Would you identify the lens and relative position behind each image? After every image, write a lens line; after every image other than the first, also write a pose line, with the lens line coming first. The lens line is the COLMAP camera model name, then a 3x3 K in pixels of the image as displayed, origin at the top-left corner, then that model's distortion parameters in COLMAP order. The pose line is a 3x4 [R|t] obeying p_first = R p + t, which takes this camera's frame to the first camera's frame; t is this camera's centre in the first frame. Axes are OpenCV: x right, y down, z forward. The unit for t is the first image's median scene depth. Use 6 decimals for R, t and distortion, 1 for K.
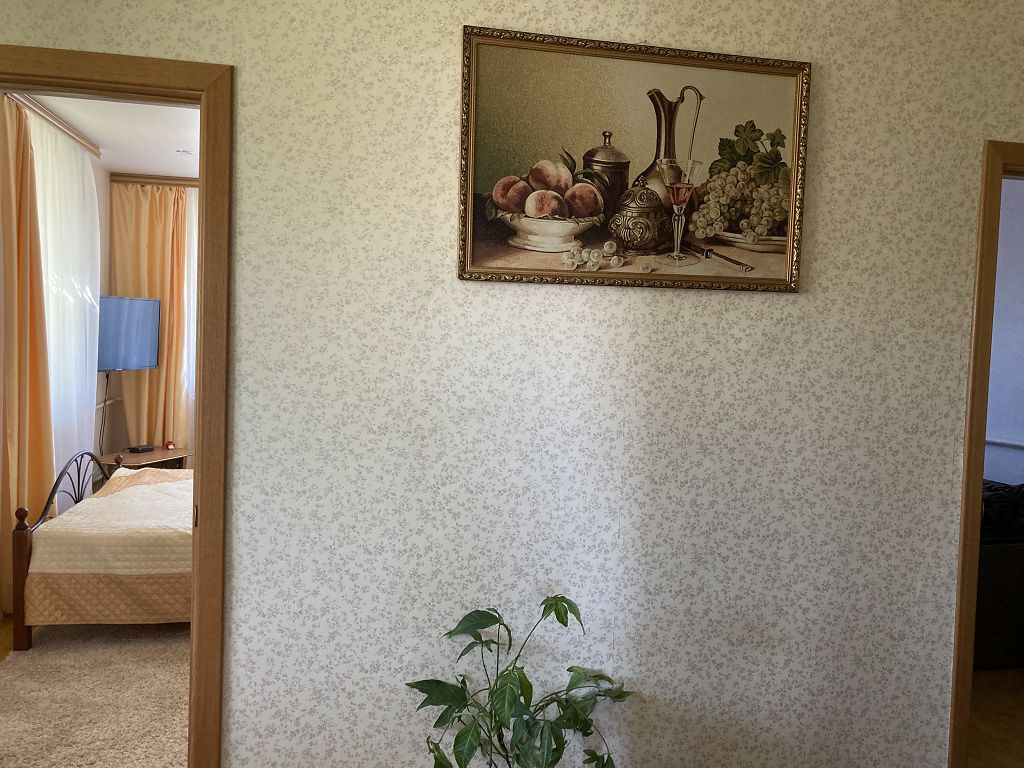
lens RADIAL K [[862.2, 0, 505.2], [0, 862.2, 387.8], [0, 0, 1]] dist [0.078802, -0.065289]
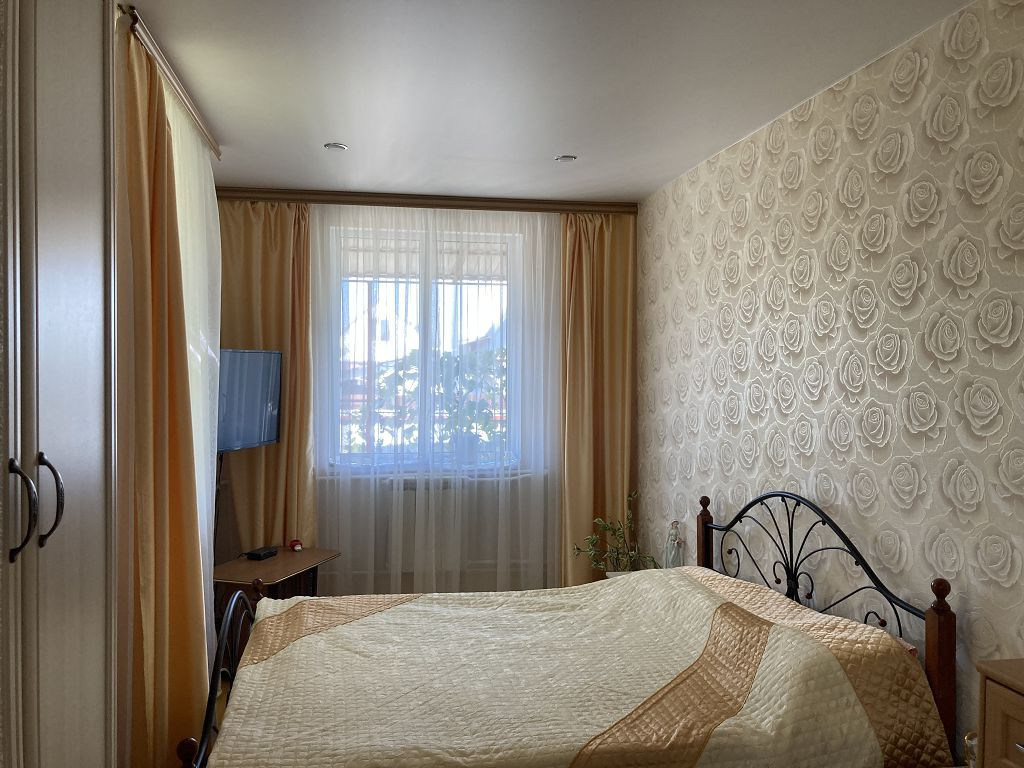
lens RADIAL K [[862.2, 0, 505.2], [0, 862.2, 387.8], [0, 0, 1]] dist [0.078802, -0.065289]
pose [[0.999711, -0.023239, -0.006106, -0.175443], [0.022968, 0.998891, -0.041108, -0.030060], [0.007054, 0.040956, 0.999136, 0.225724]]
